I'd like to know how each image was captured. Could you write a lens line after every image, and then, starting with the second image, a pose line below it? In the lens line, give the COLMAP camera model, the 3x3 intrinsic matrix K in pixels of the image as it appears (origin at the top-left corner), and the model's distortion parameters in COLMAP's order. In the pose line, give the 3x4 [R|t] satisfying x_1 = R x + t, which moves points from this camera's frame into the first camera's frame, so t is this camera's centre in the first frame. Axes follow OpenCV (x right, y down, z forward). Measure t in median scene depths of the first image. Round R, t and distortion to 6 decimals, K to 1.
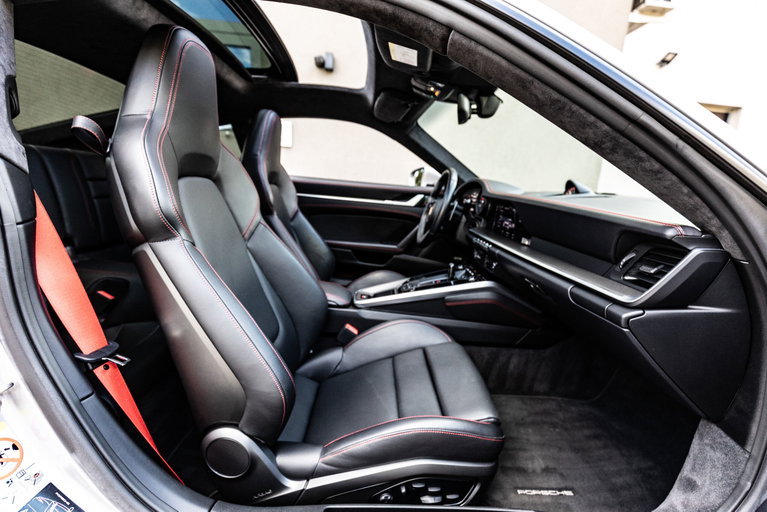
lens RADIAL K [[340.2, 0, 386.7], [0, 340.2, 260.3], [0, 0, 1]] dist [0.002354, 0.000192]
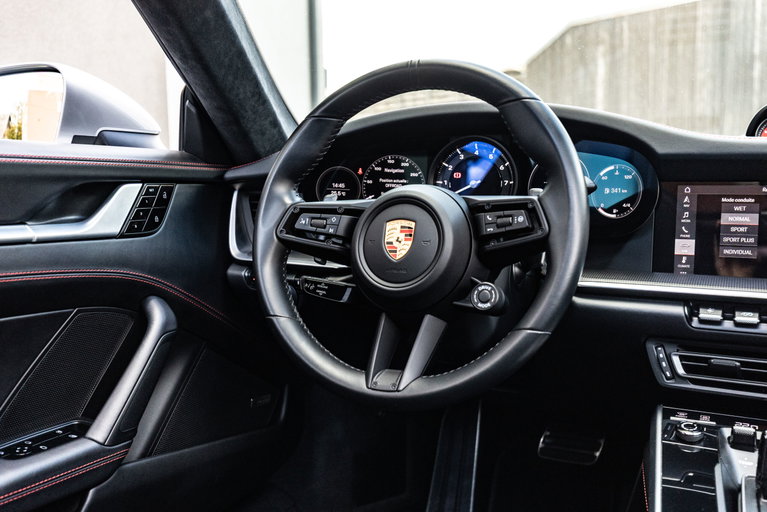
lens RADIAL K [[736.7, 0, 378.8], [0, 736.7, 250.6], [0, 0, 1]] dist [0.008934, 0.000000]
pose [[0.473802, -0.157390, 0.866452, -0.422017], [0.226369, 0.972605, 0.052887, -0.228859], [-0.851040, 0.171080, 0.496450, 1.044757]]
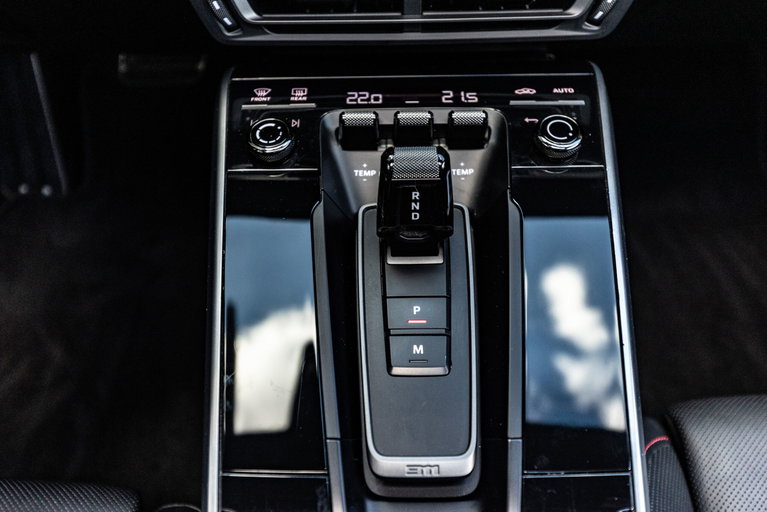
lens RADIAL K [[736.7, 0, 379.0], [0, 736.7, 259.8], [0, 0, 1]] dist [0.008934, 0.000000]
pose [[0.043869, -0.745180, 0.665419, -0.030632], [0.243980, 0.653884, 0.716177, -0.183622], [-0.968787, 0.130931, 0.210494, 1.042858]]
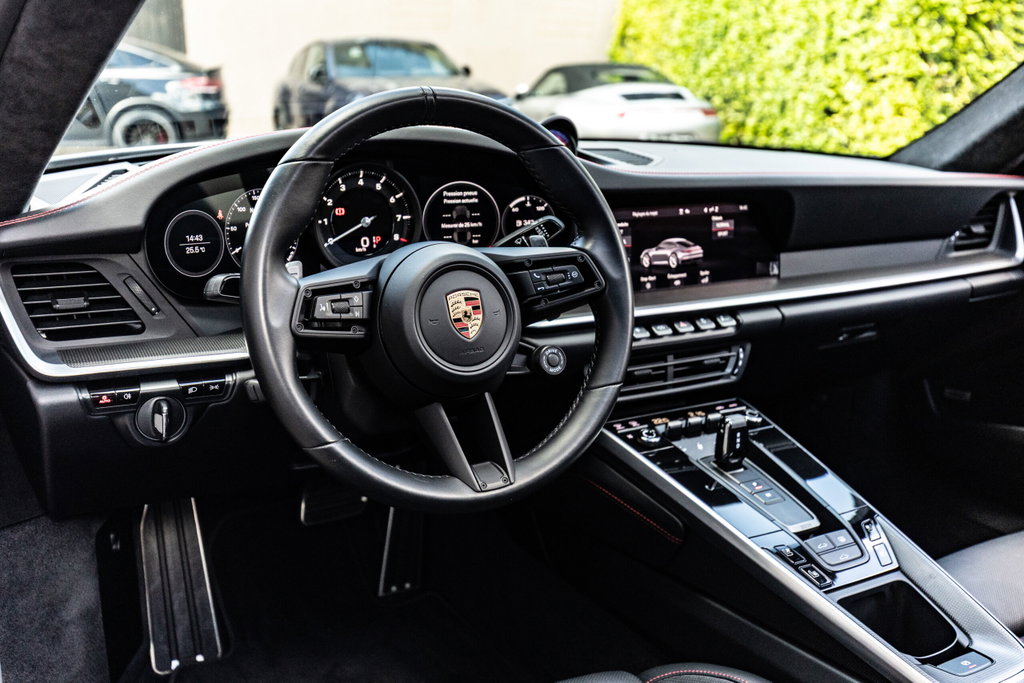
lens RADIAL K [[983.5, 0, 506.5], [0, 983.5, 351.0], [0, 0, 1]] dist [0.008934, 0.000000]
pose [[-0.469886, -0.291001, 0.833382, -0.483939], [0.149987, 0.904051, 0.400245, -0.474979], [-0.869891, 0.313066, -0.381155, 1.638975]]
